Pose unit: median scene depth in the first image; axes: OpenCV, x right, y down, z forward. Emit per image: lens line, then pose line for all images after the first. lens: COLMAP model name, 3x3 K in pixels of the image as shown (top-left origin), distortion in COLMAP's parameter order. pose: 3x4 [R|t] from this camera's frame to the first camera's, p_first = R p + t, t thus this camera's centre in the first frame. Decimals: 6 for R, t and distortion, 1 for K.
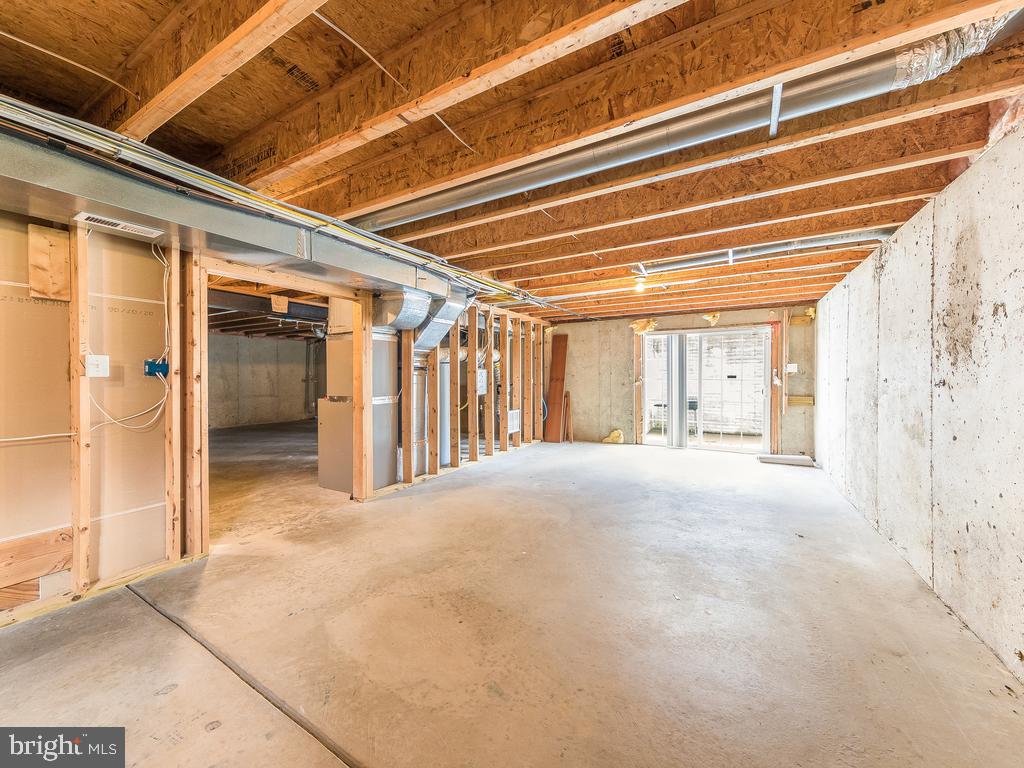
lens RADIAL K [[368.0, 0, 512.1], [0, 368.0, 378.8], [0, 0, 1]] dist [-0.000901, 0.000051]
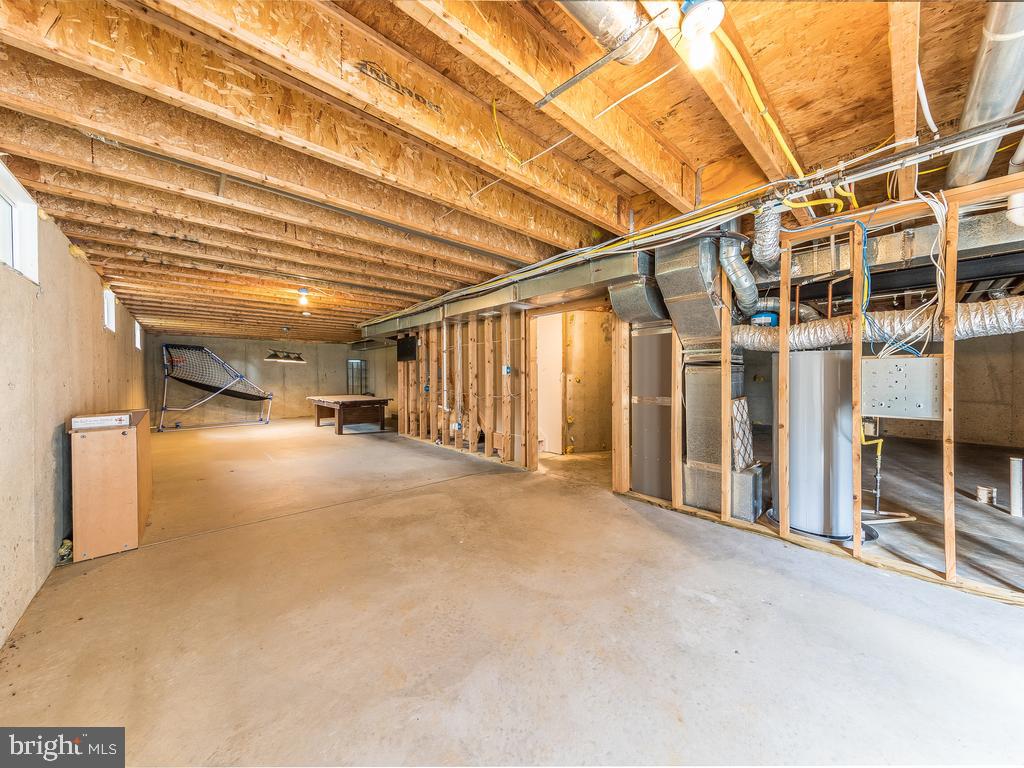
lens RADIAL K [[368.0, 0, 484.4], [0, 368.0, 377.9], [0, 0, 1]] dist [-0.000901, 0.000051]
pose [[-0.346183, 0.011235, -0.938100, 0.961156], [-0.003408, 0.999907, 0.013233, -0.013719], [0.938161, 0.007778, -0.346112, 1.371563]]
